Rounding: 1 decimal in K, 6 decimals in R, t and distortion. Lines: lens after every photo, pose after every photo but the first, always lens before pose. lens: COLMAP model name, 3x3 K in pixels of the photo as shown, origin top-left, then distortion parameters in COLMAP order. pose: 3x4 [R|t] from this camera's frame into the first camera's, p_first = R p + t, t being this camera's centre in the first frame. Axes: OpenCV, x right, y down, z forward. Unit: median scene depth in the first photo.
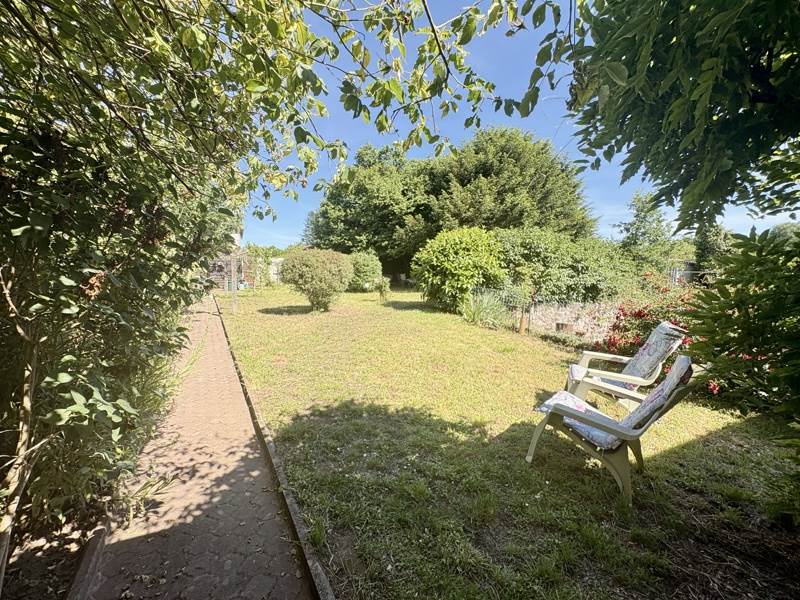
lens RADIAL K [[319.8, 0, 401.1], [0, 319.8, 300.7], [0, 0, 1]] dist [-0.000675, 0.000034]
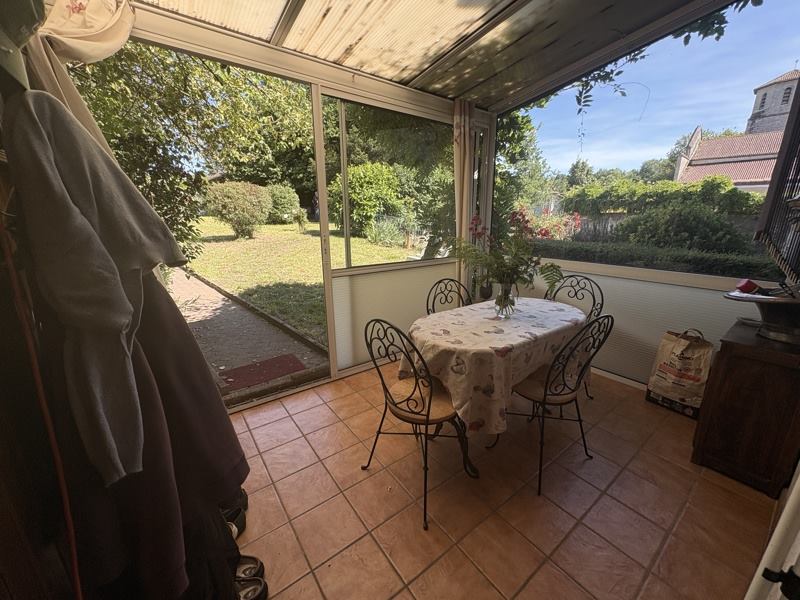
lens RADIAL K [[319.8, 0, 398.5], [0, 319.8, 298.2], [0, 0, 1]] dist [-0.000675, 0.000034]
pose [[0.975102, -0.069583, 0.210558, 0.027208], [0.028095, 0.980608, 0.193955, 0.034904], [-0.219971, -0.183211, 0.958148, -0.258011]]
